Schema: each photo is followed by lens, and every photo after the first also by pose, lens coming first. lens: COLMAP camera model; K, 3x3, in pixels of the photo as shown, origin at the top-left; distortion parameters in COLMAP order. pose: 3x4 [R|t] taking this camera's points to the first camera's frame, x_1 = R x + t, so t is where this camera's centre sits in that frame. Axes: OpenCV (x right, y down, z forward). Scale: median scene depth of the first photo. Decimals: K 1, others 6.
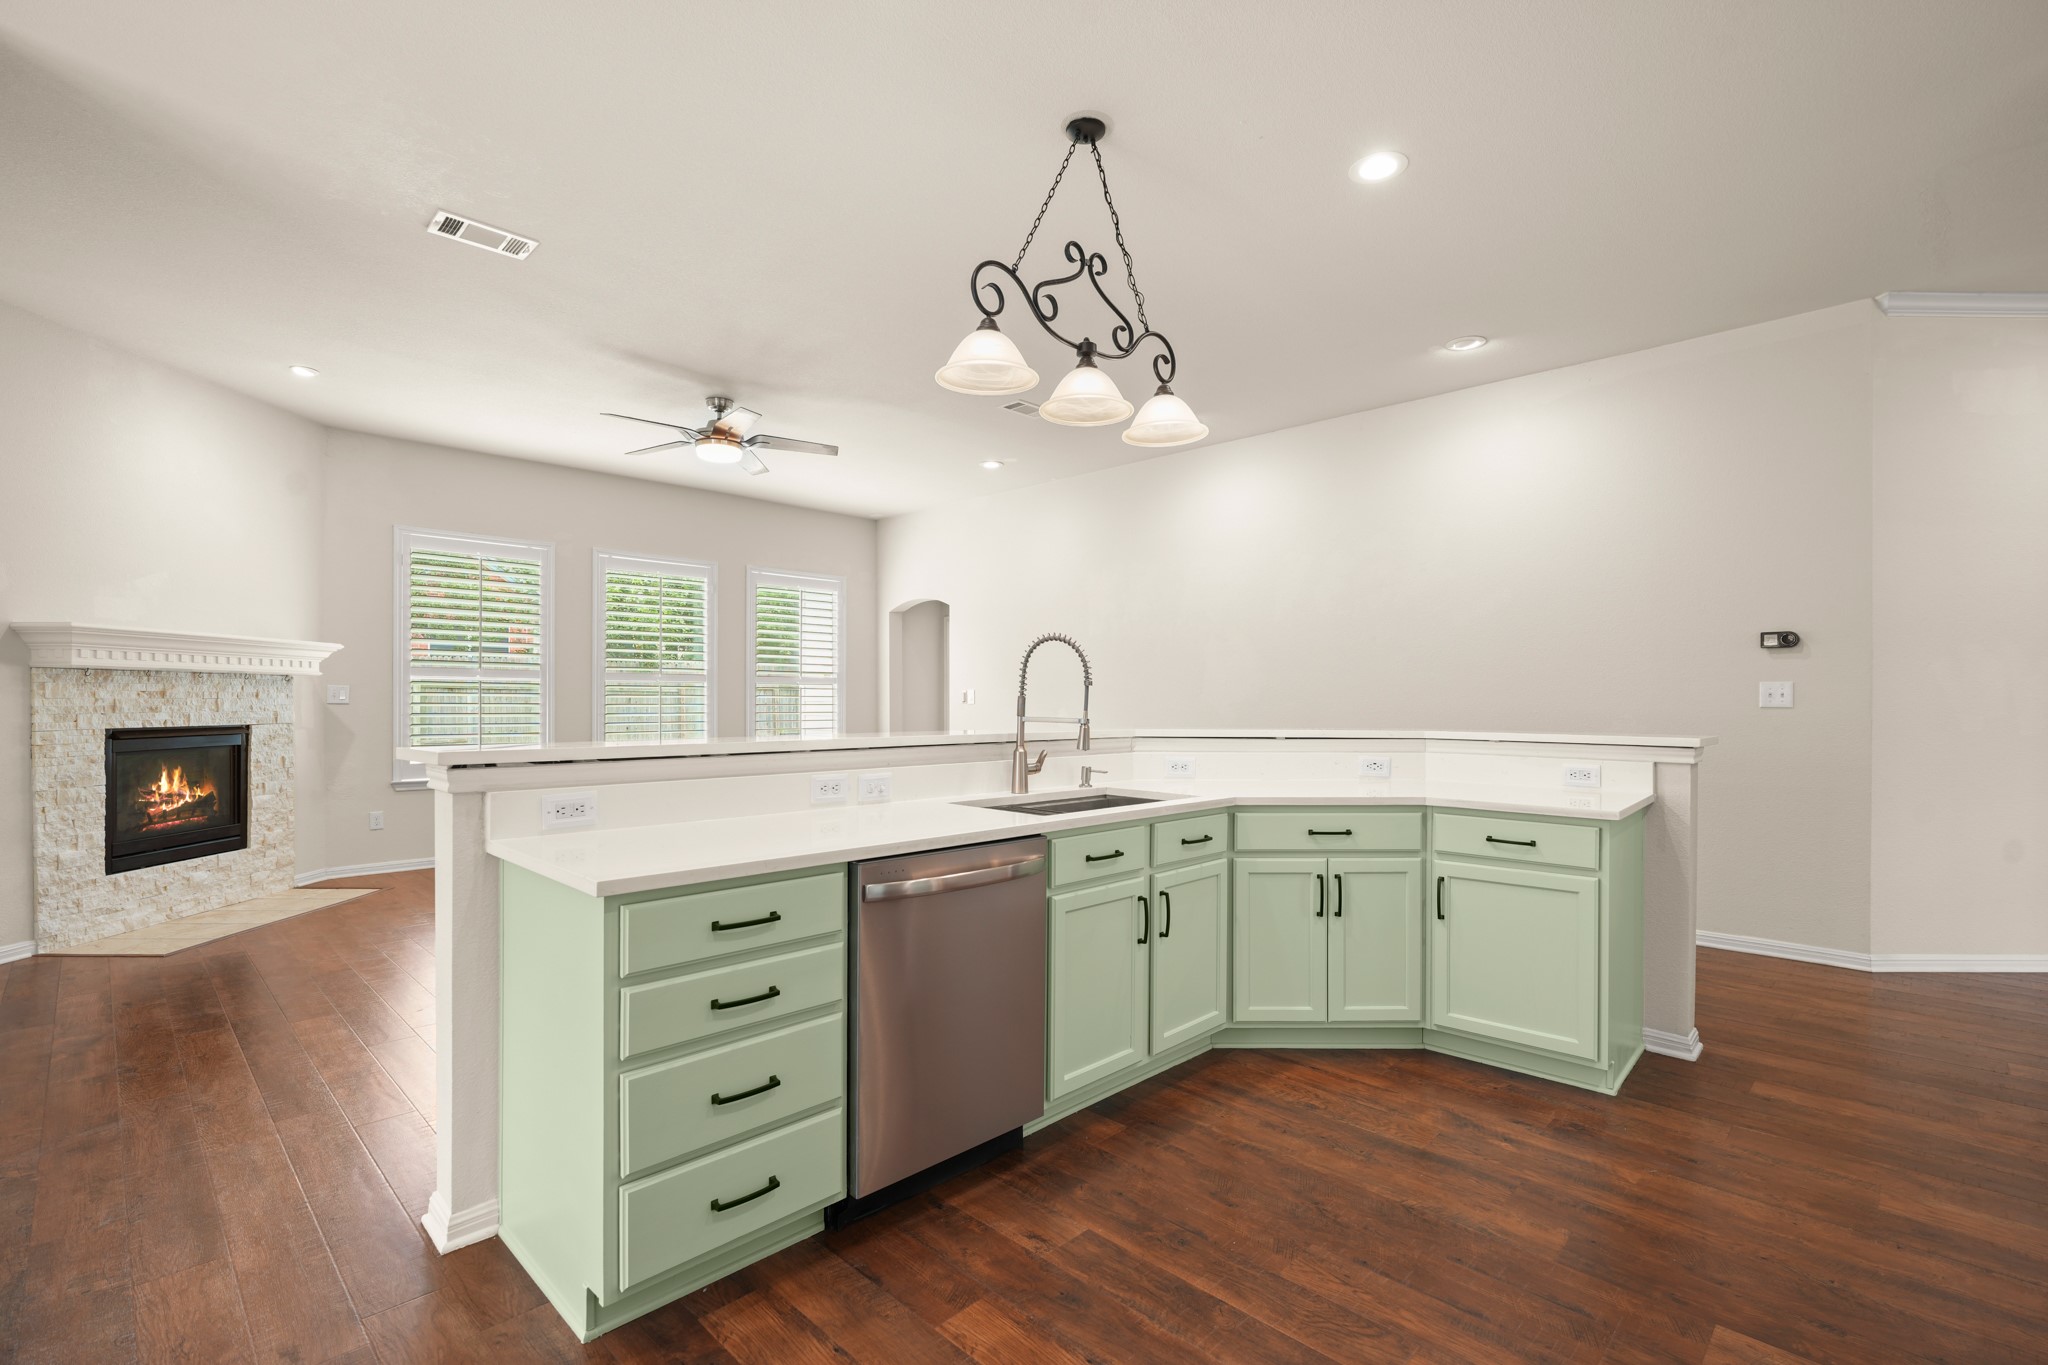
lens RADIAL K [[928.8, 0, 1022.5], [0, 928.8, 697.1], [0, 0, 1]] dist [-0.001480, -0.000451]
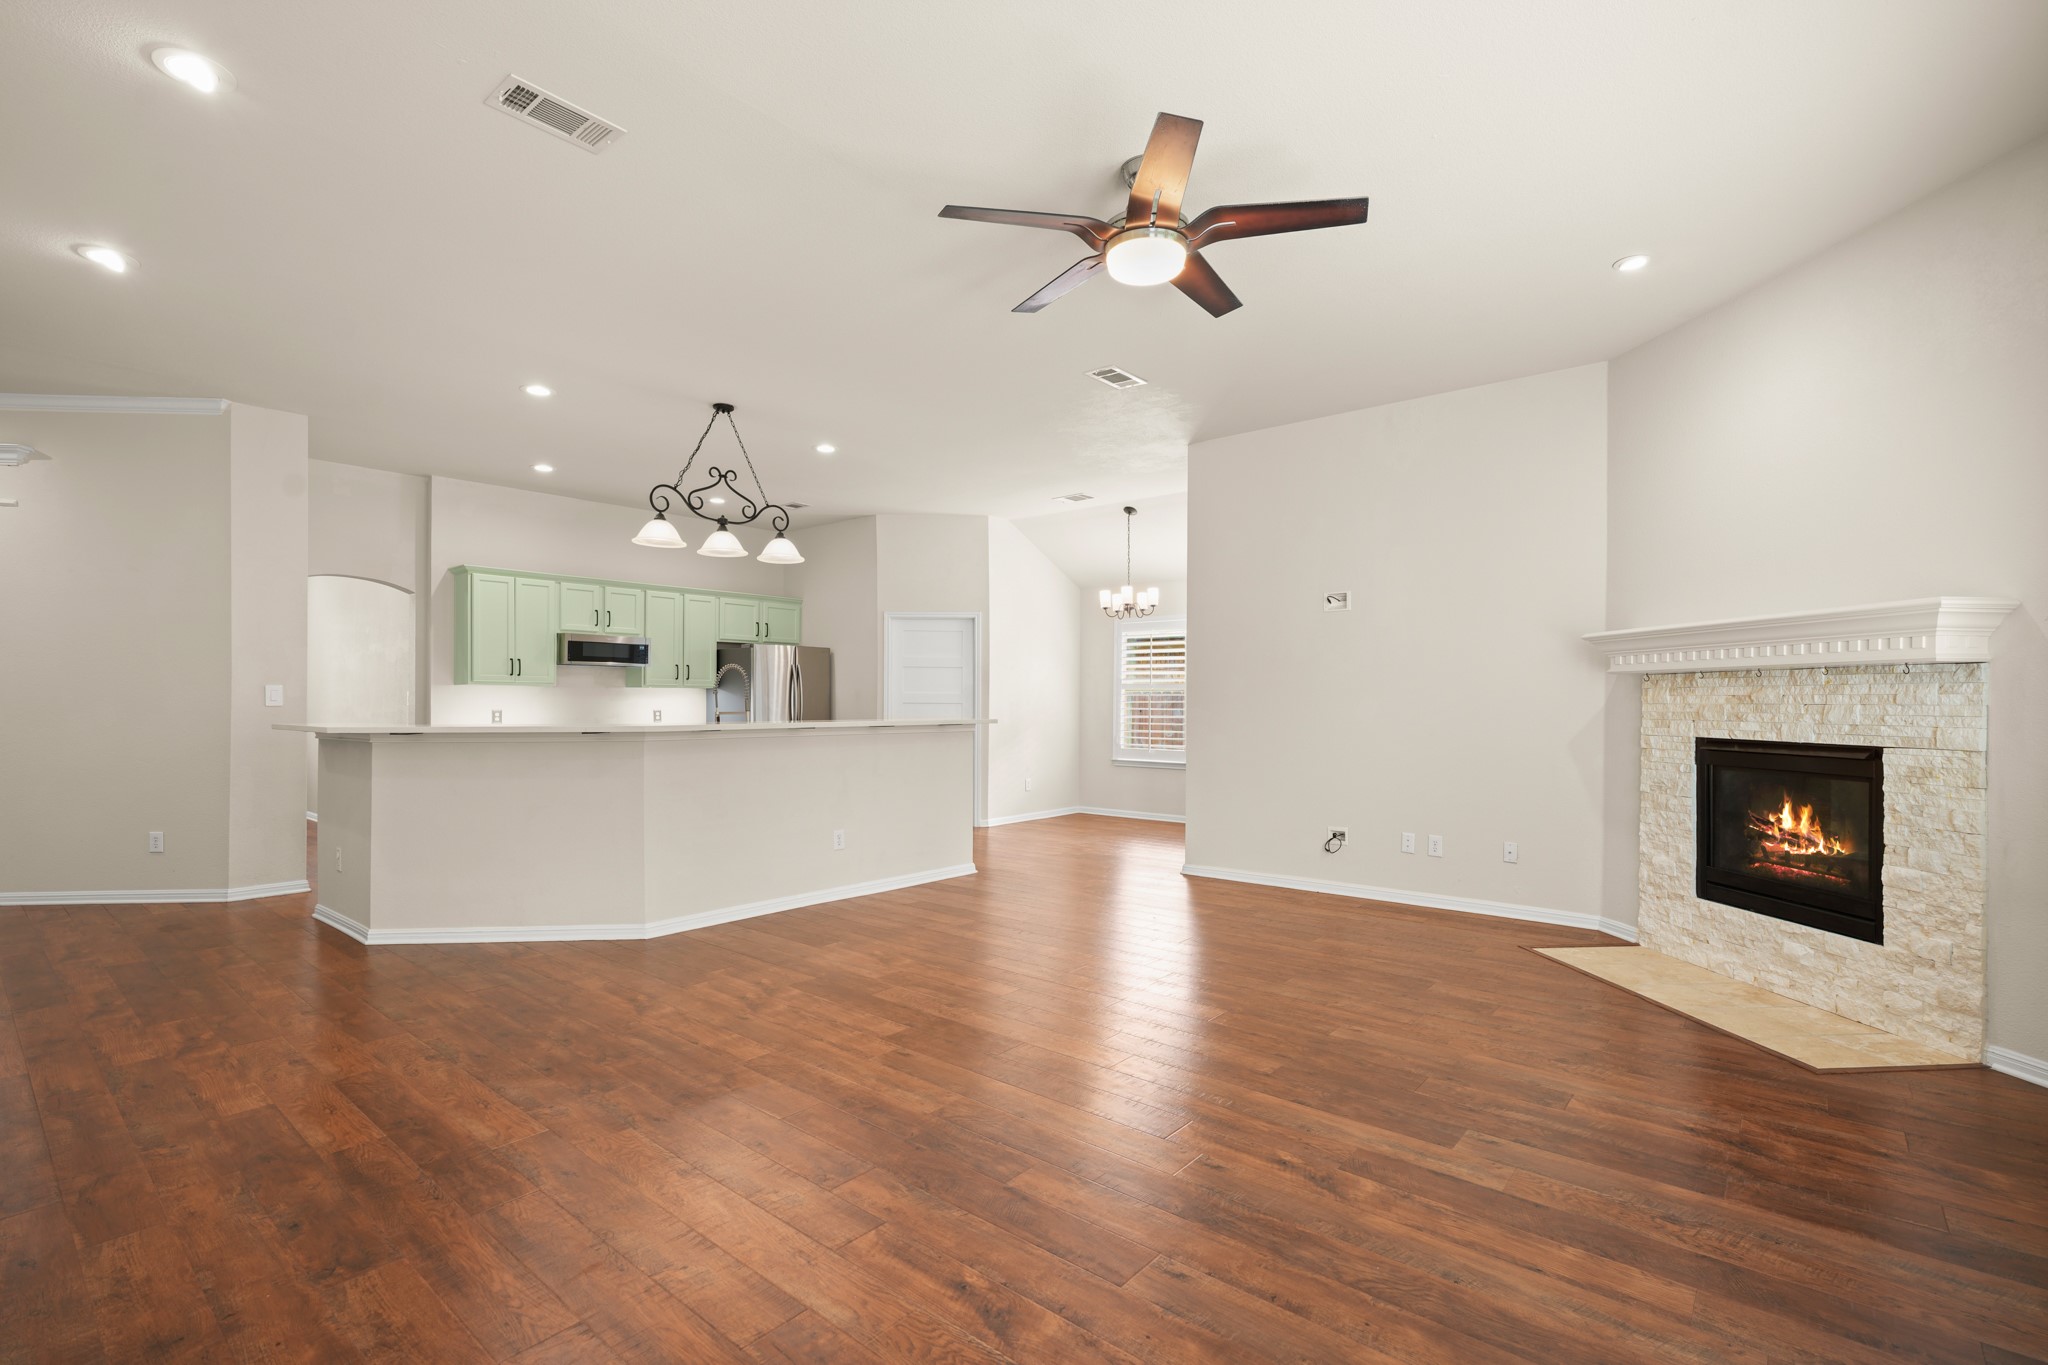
lens RADIAL K [[928.8, 0, 1026.8], [0, 928.8, 701.4], [0, 0, 1]] dist [-0.001480, -0.000451]
pose [[-0.995640, -0.002178, -0.093256, -0.245514], [-0.002083, 0.999997, -0.001115, 0.001477], [0.093259, -0.000916, -0.995641, 1.845714]]
